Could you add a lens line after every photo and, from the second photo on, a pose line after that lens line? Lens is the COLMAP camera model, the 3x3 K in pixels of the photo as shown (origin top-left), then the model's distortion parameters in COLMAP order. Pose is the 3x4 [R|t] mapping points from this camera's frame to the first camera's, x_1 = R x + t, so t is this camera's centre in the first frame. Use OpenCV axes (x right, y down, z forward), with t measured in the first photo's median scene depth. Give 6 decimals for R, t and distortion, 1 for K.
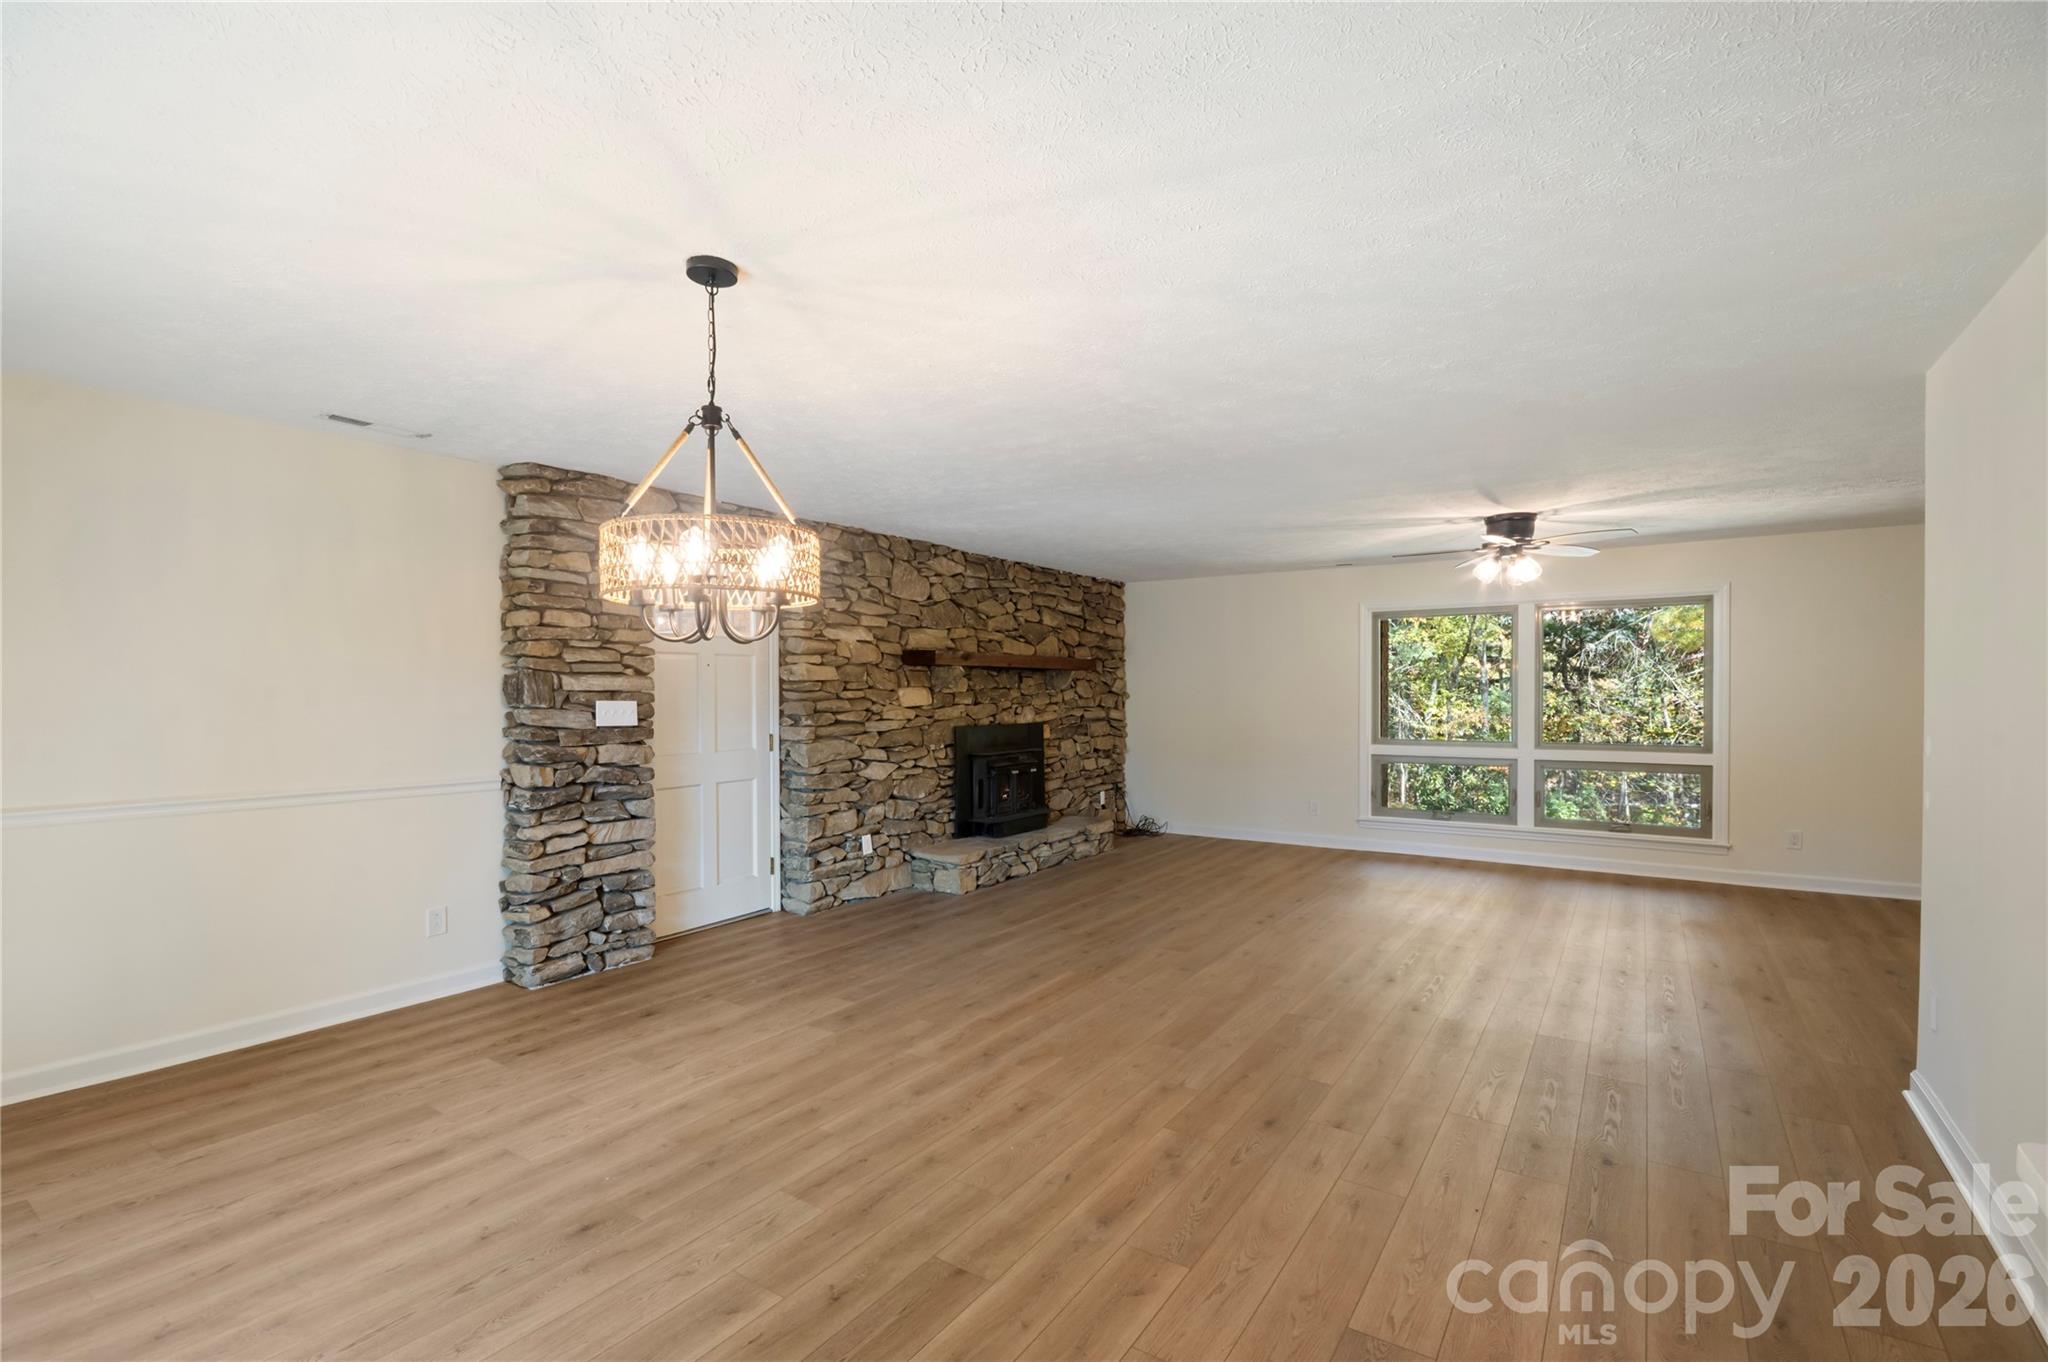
lens RADIAL K [[921.4, 0, 1025.7], [0, 921.4, 700.8], [0, 0, 1]] dist [-0.004744, -0.009170]
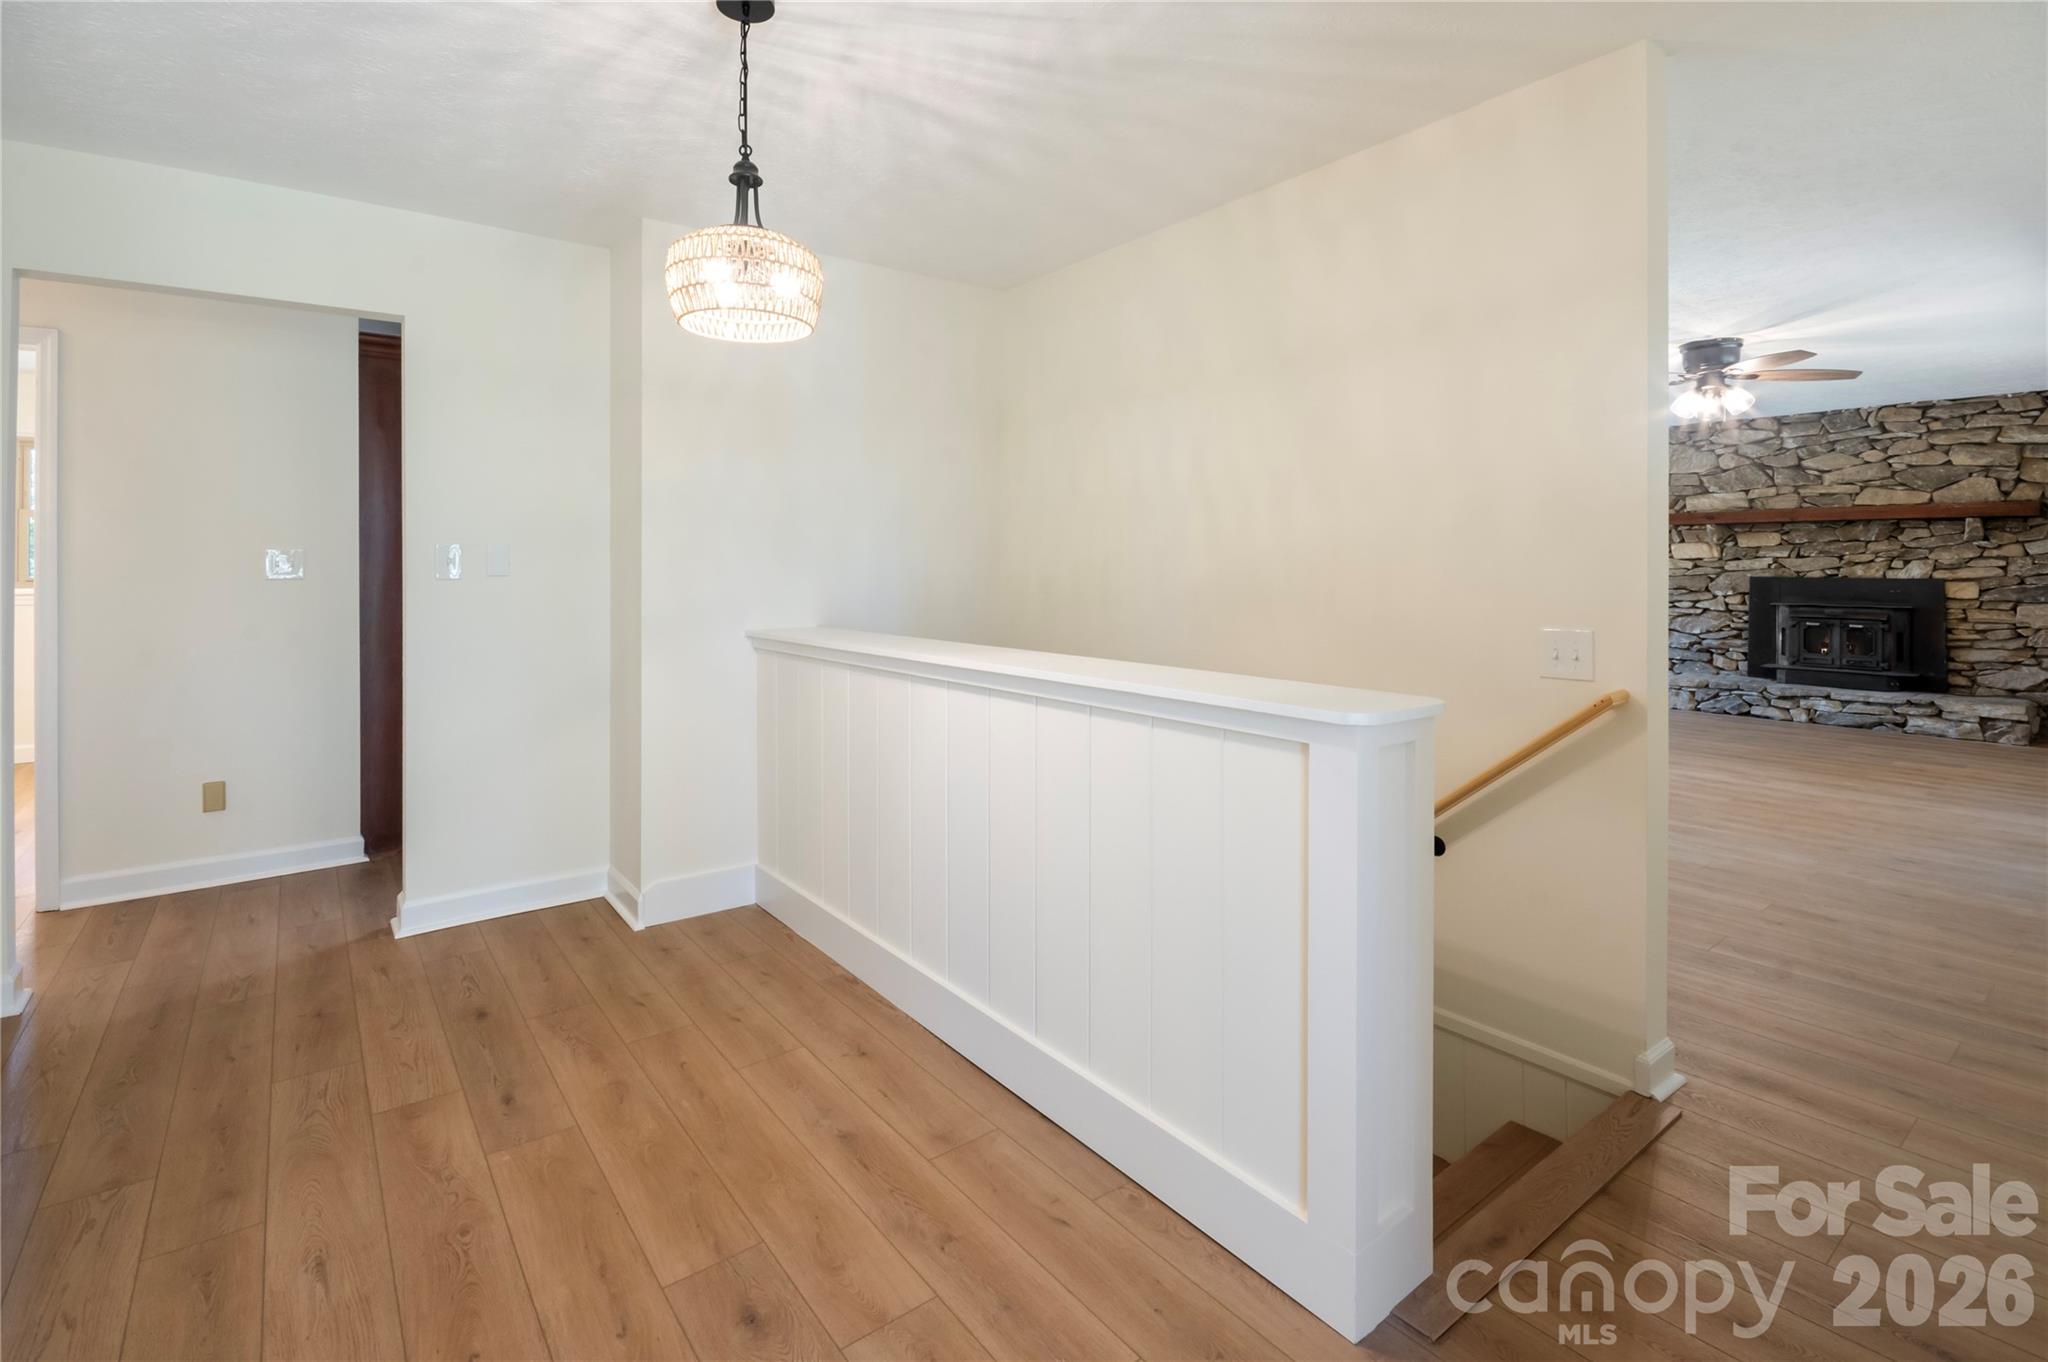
lens RADIAL K [[921.4, 0, 1013.1], [0, 921.4, 566.5], [0, 0, 1]] dist [-0.004744, -0.009170]
pose [[-0.349138, 0.005167, -0.937057, 1.355775], [-0.009102, 0.999919, 0.008905, 0.014493], [0.937027, 0.011638, -0.349063, 0.576114]]
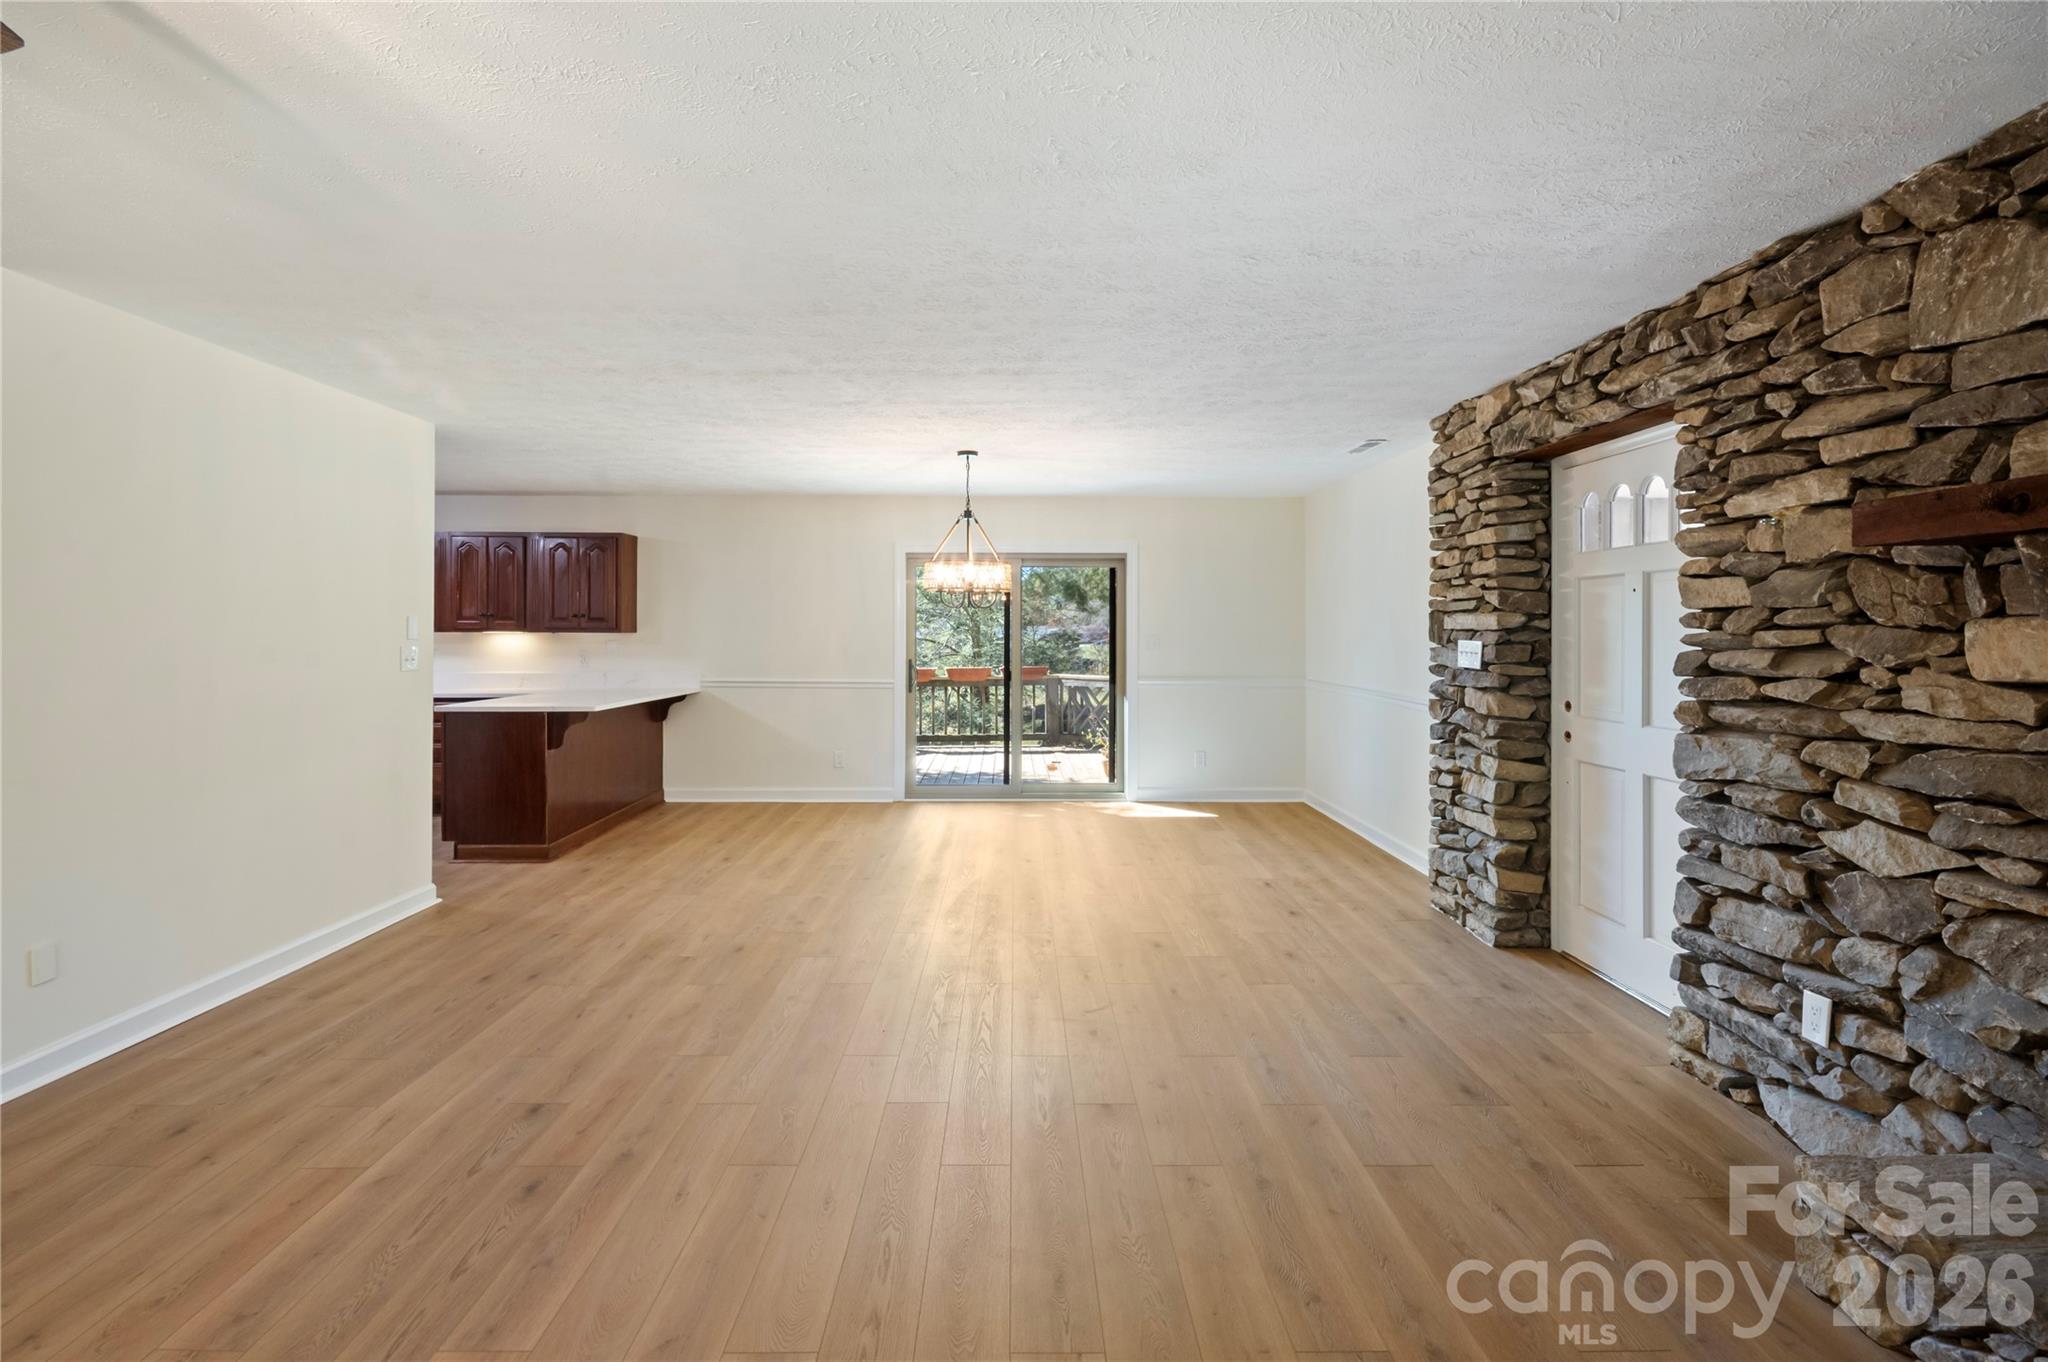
lens RADIAL K [[921.4, 0, 1020.5], [0, 921.4, 624.2], [0, 0, 1]] dist [-0.004744, -0.009170]
pose [[-0.826430, -0.004789, -0.563019, 0.309559], [-0.008345, 0.999958, 0.003743, -0.011029], [0.562978, 0.007792, -0.826435, 1.057861]]
